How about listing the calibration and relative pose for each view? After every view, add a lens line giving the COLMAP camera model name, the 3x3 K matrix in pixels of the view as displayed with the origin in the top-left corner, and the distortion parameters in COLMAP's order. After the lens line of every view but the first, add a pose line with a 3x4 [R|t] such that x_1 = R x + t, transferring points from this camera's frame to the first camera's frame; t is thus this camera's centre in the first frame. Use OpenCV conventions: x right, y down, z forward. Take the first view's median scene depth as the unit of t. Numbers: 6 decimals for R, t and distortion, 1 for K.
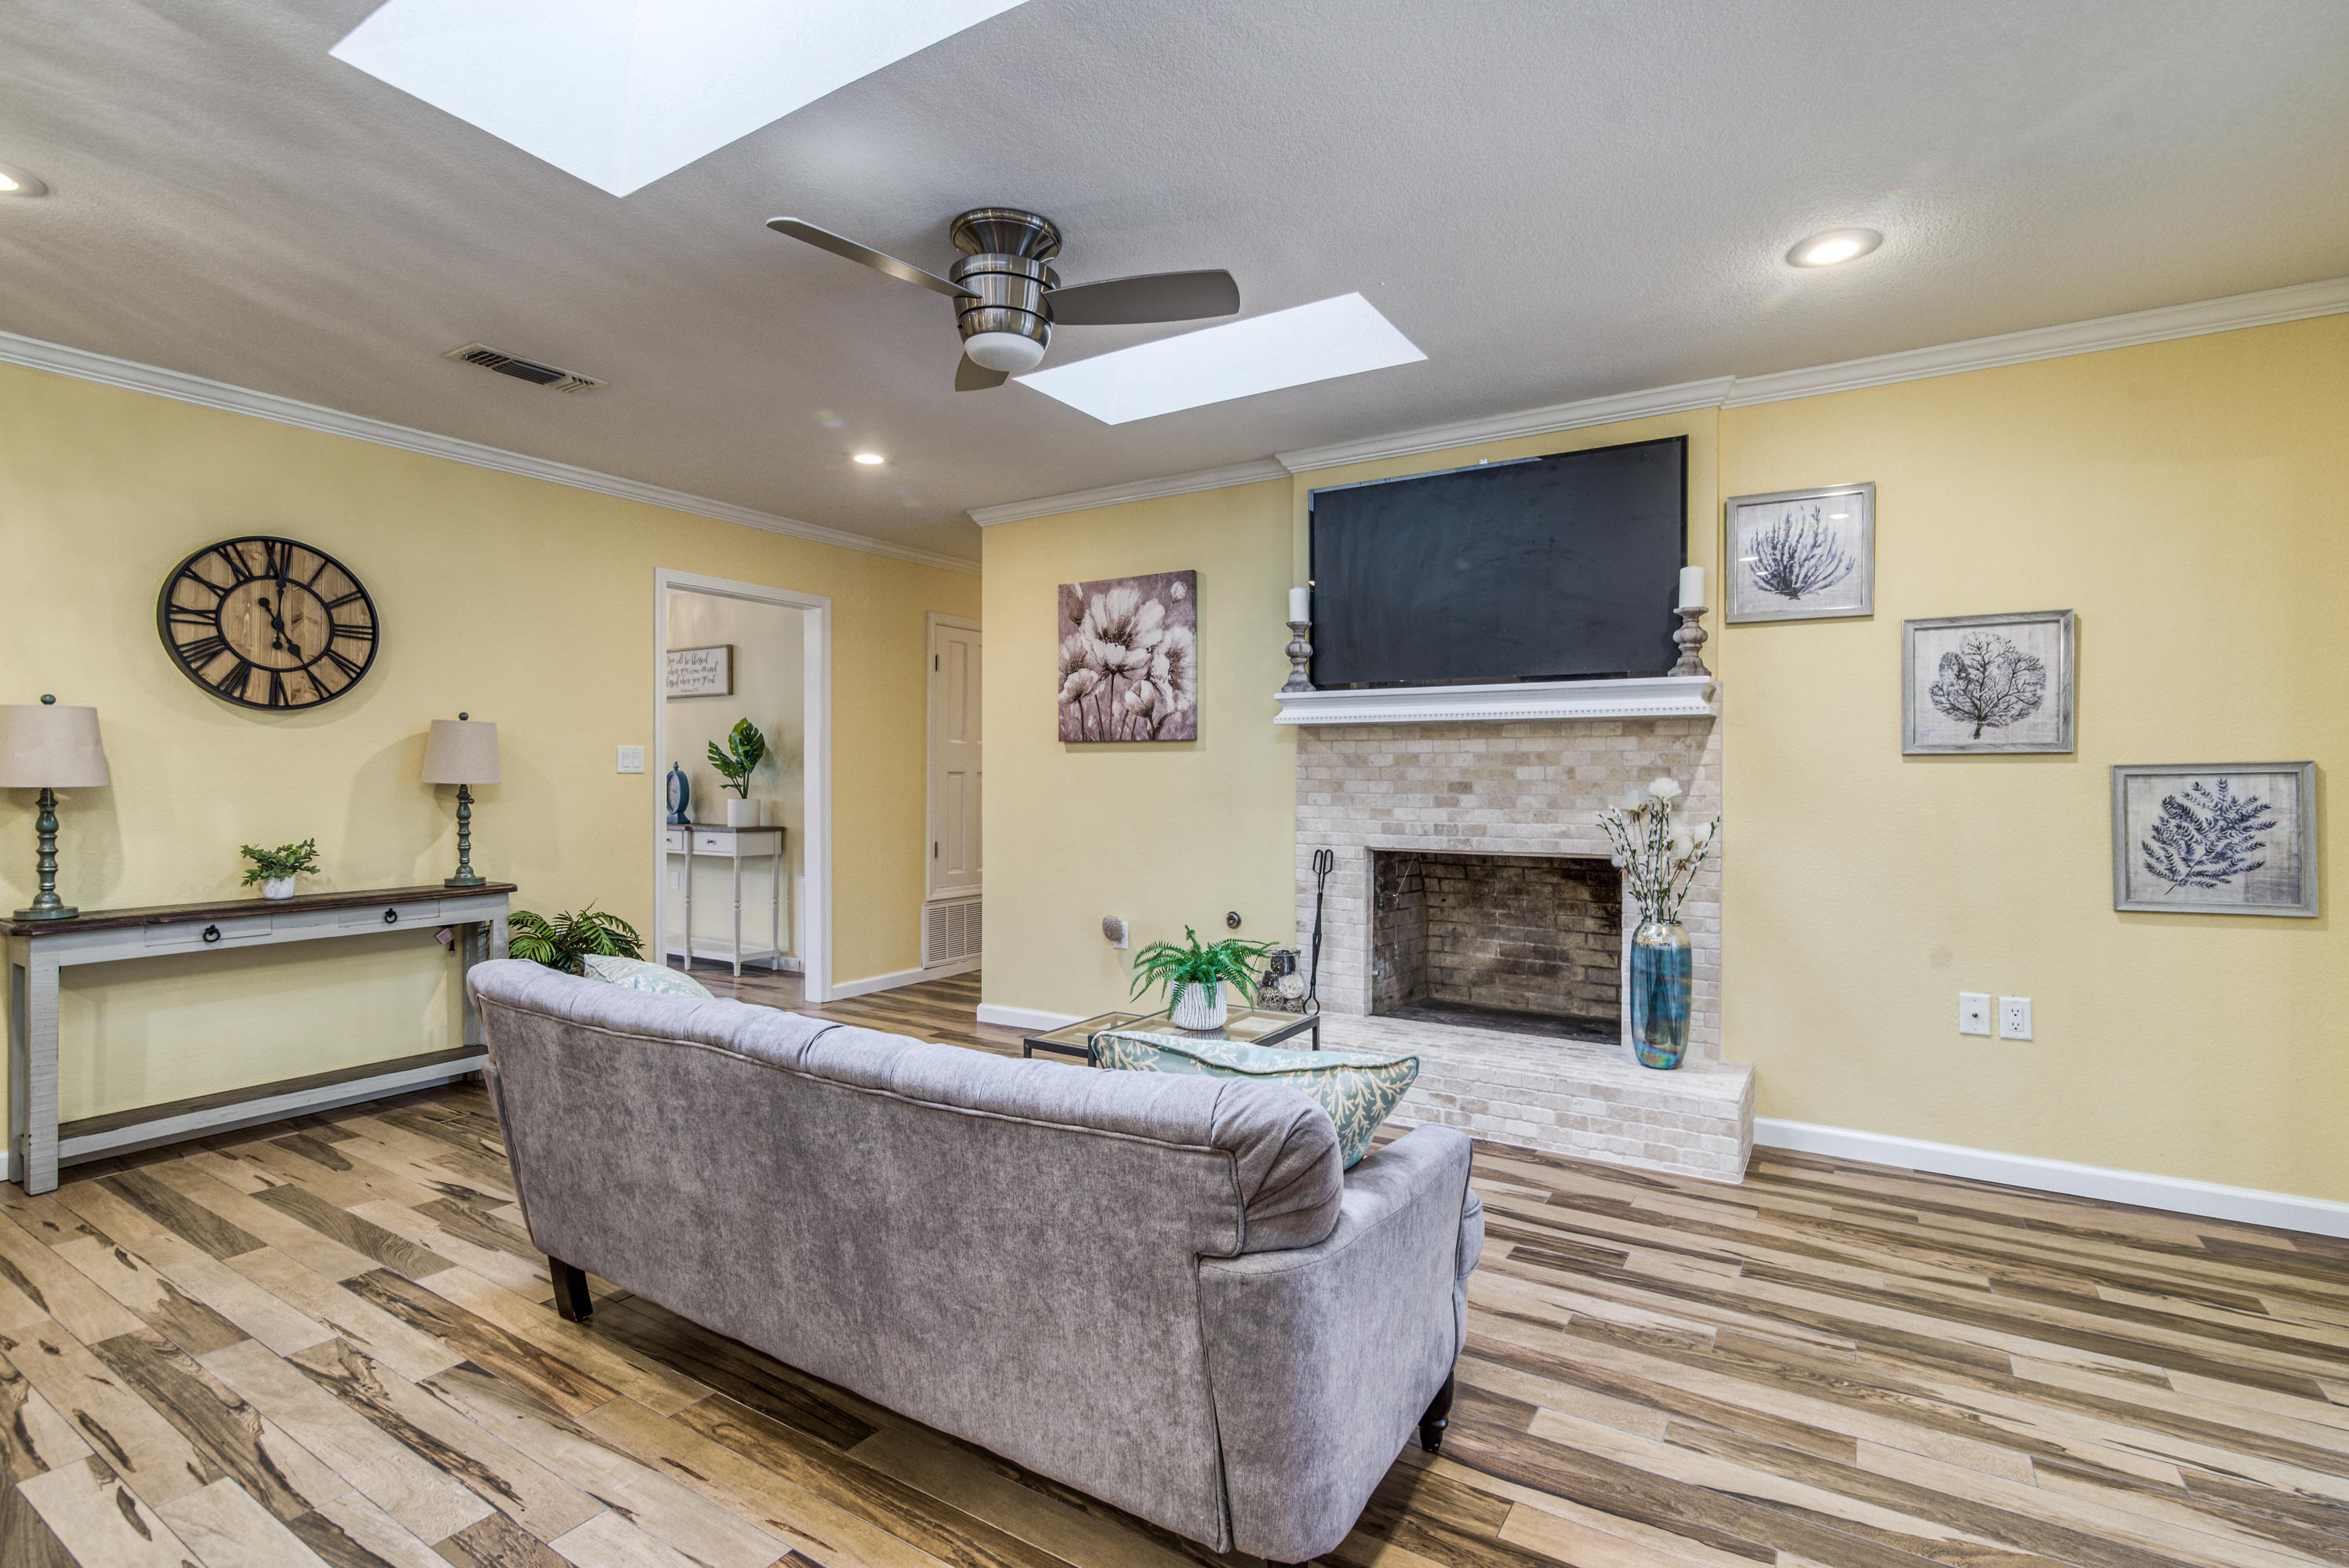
lens RADIAL K [[1077.6, 0, 1191.5], [0, 1077.6, 782.2], [0, 0, 1]] dist [-0.005663, 0.001264]
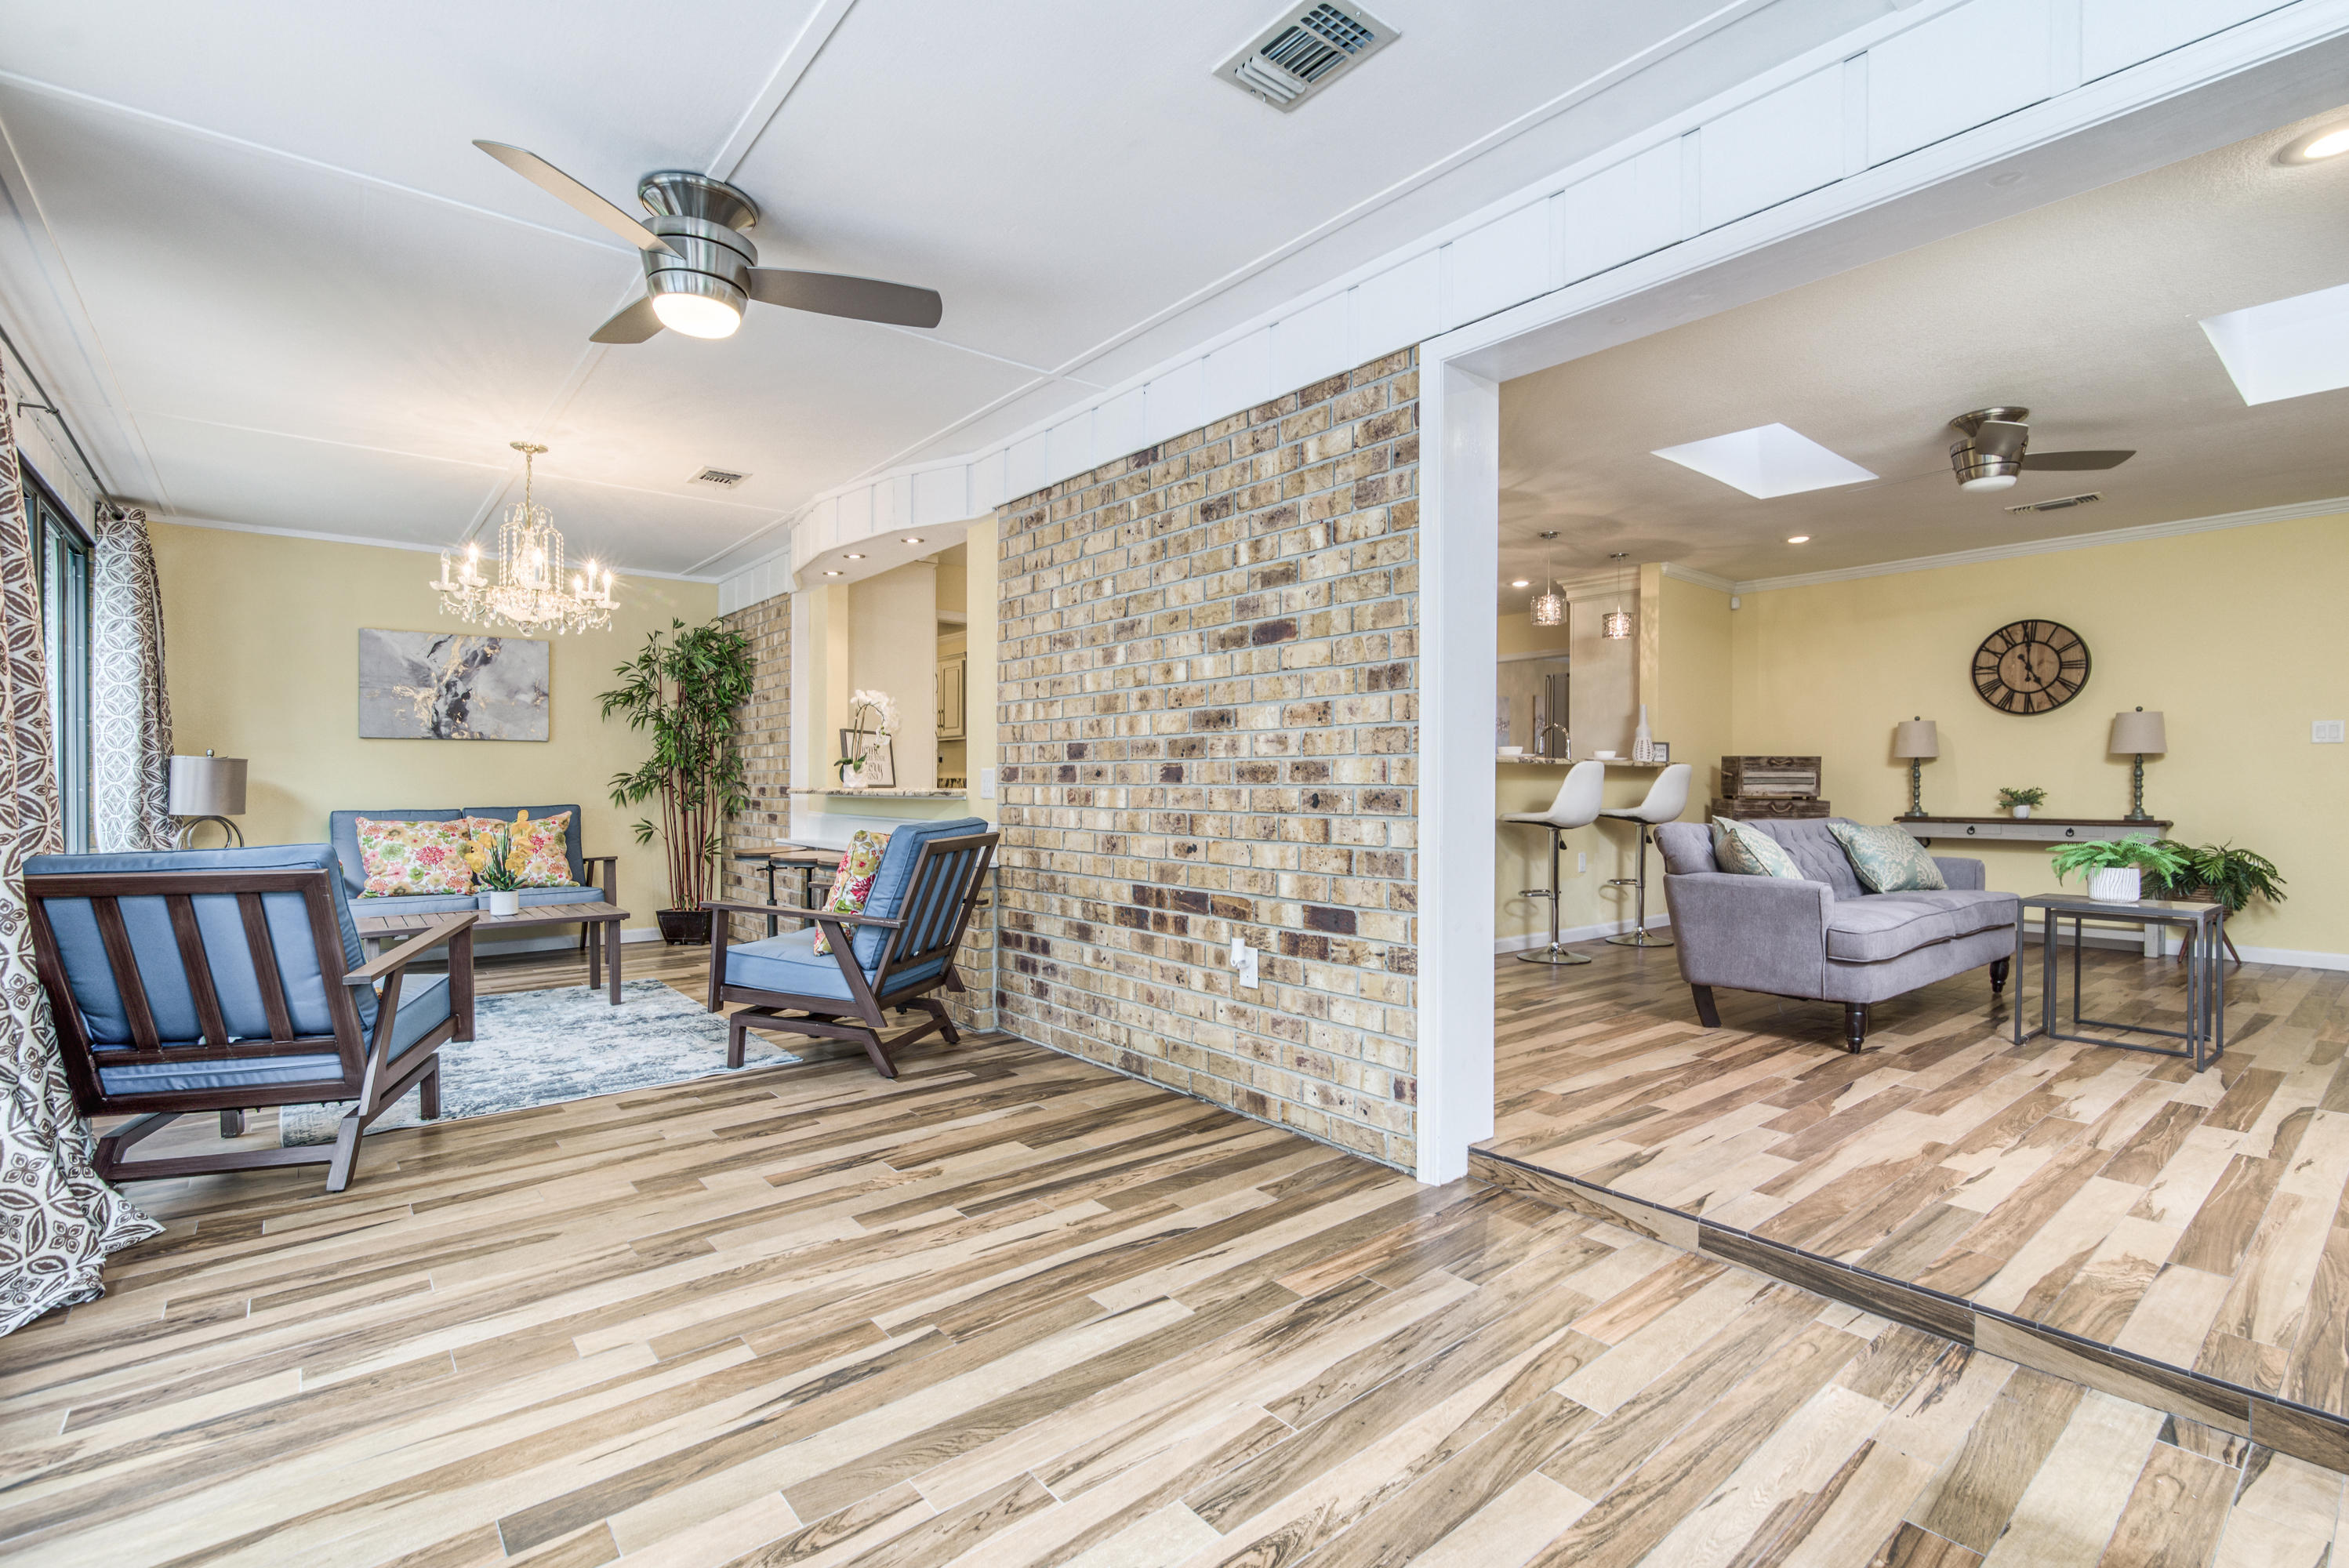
lens RADIAL K [[1077.6, 0, 1201.9], [0, 1077.6, 789.1], [0, 0, 1]] dist [-0.005663, 0.001264]
pose [[-0.308278, -0.002468, -0.951293, 1.341009], [-0.007467, 0.999972, -0.000174, 0.071044], [0.951267, 0.007049, -0.308288, 0.239979]]
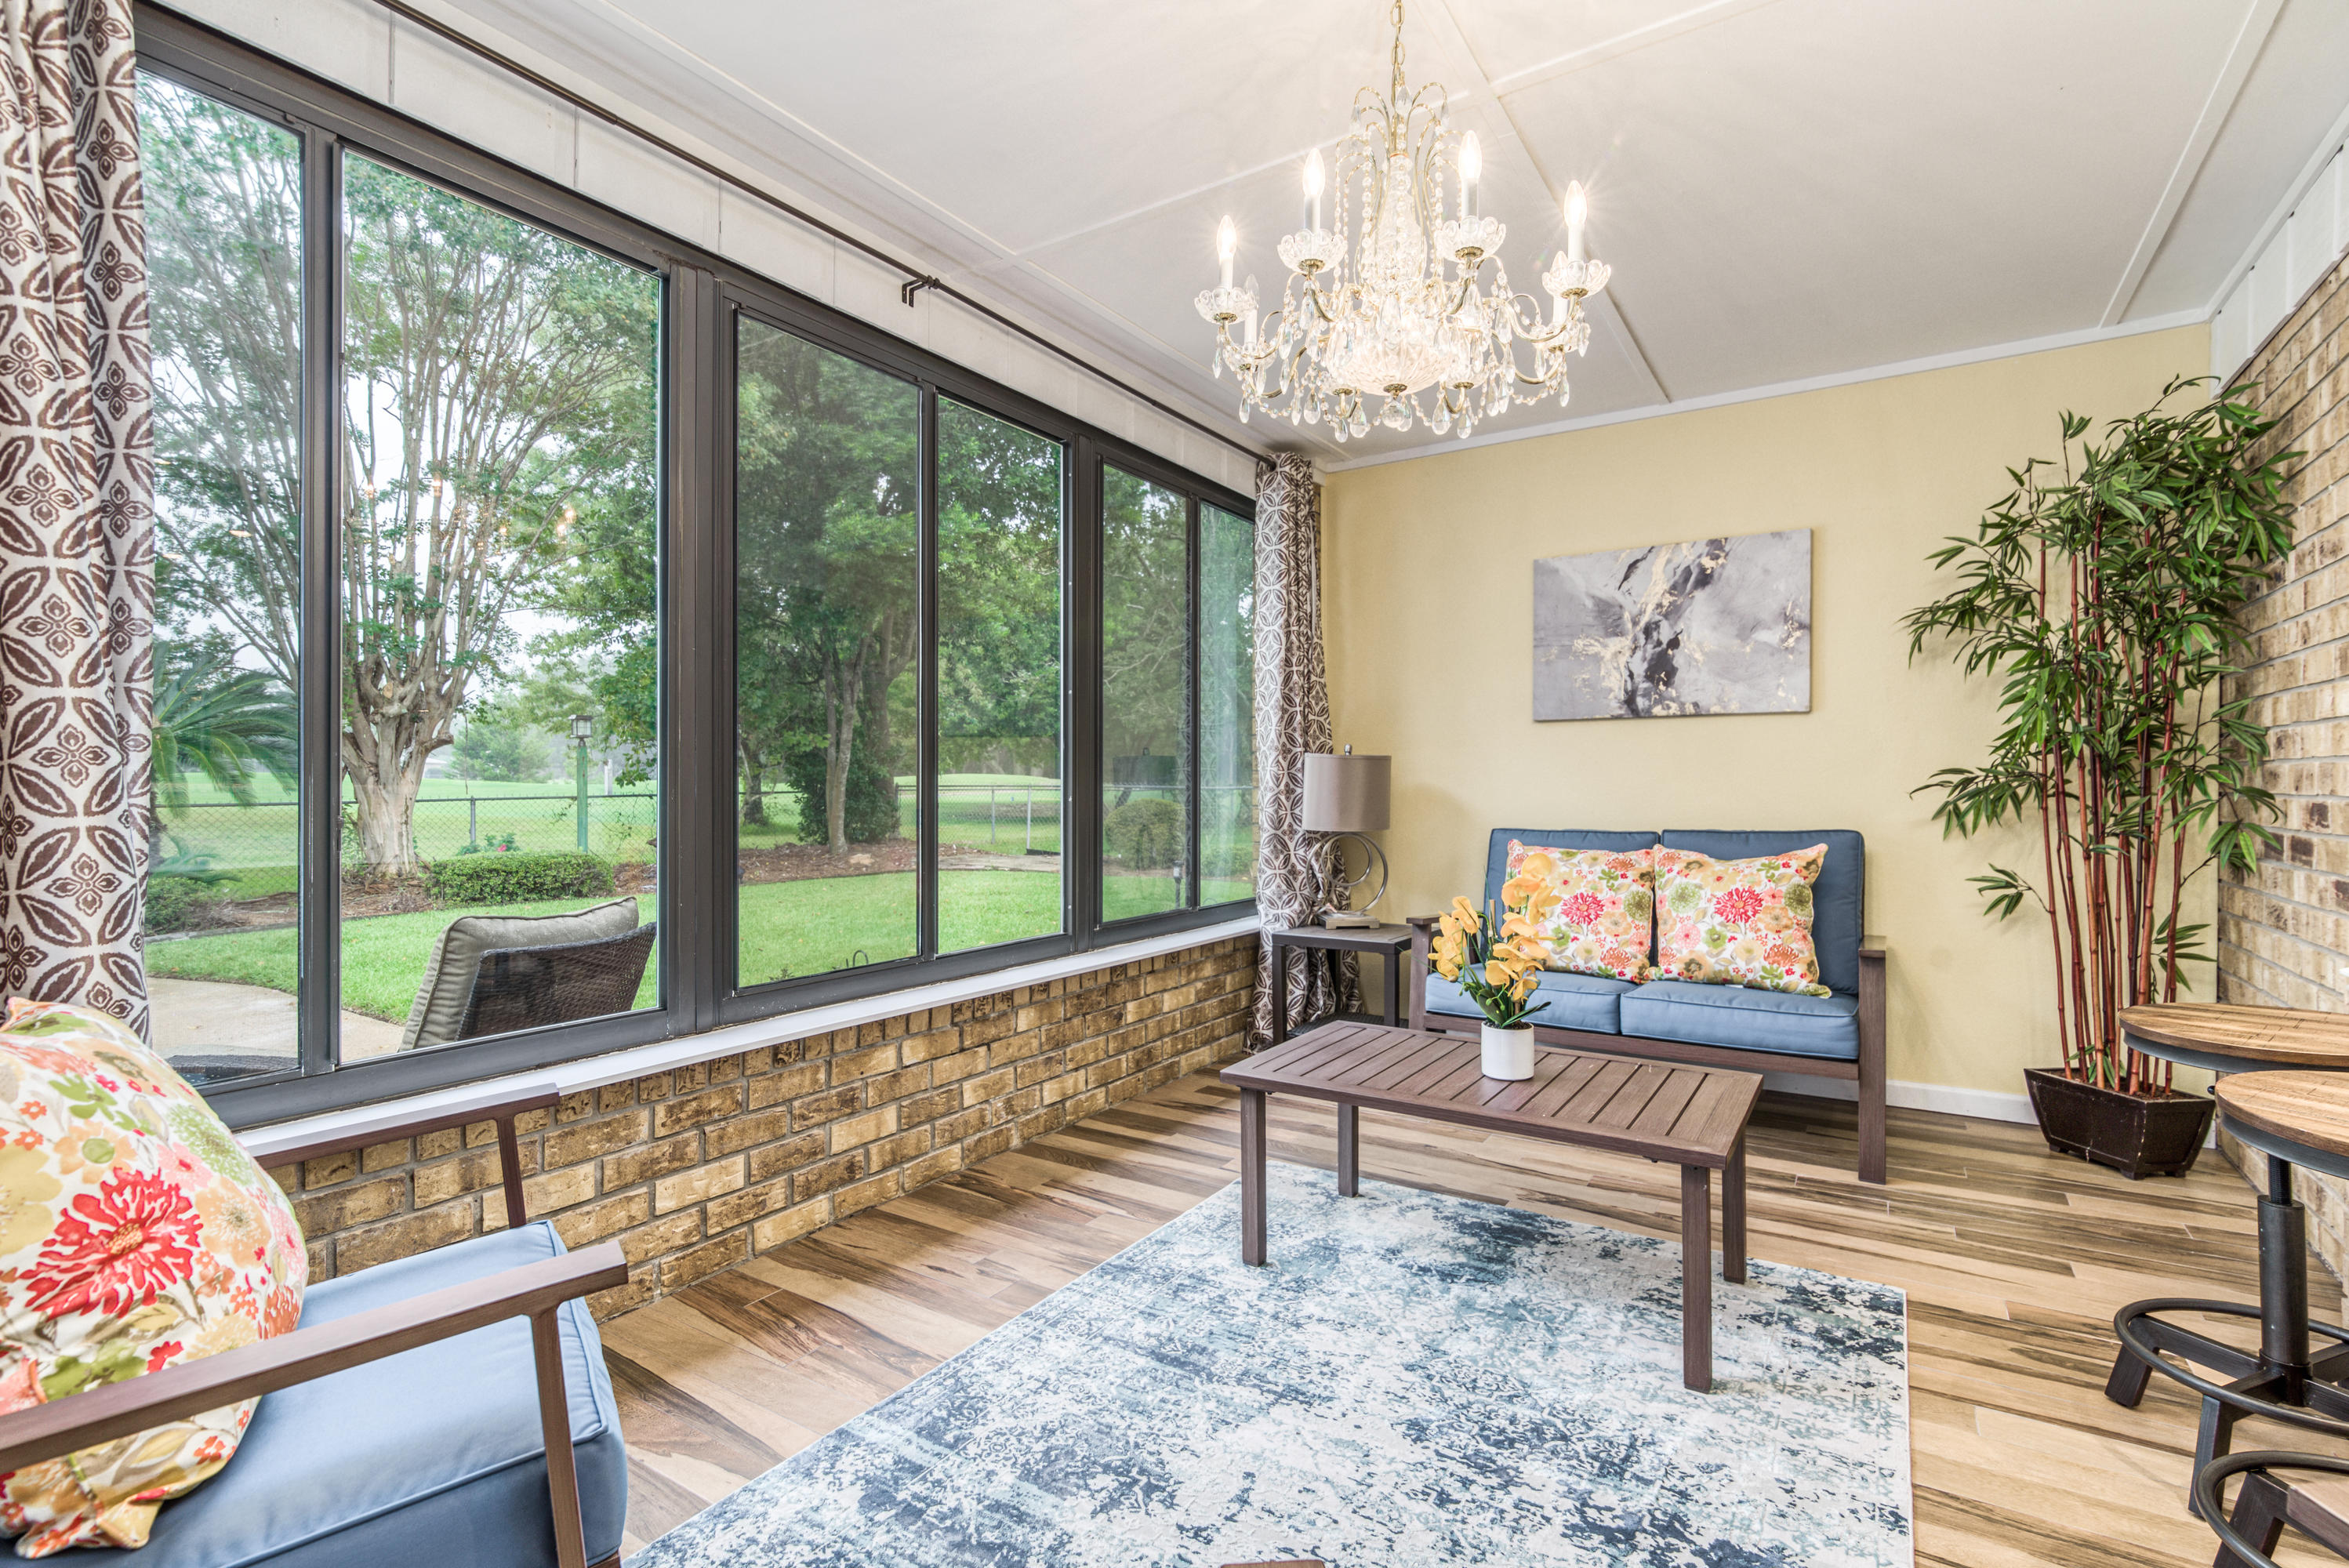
lens RADIAL K [[1077.6, 0, 1190.3], [0, 1077.6, 781.2], [0, 0, 1]] dist [-0.005663, 0.001264]
pose [[-0.999872, -0.007010, 0.014368, 0.480683], [-0.006932, 0.999961, 0.005480, 0.060269], [-0.014406, 0.005380, -0.999882, -0.393651]]
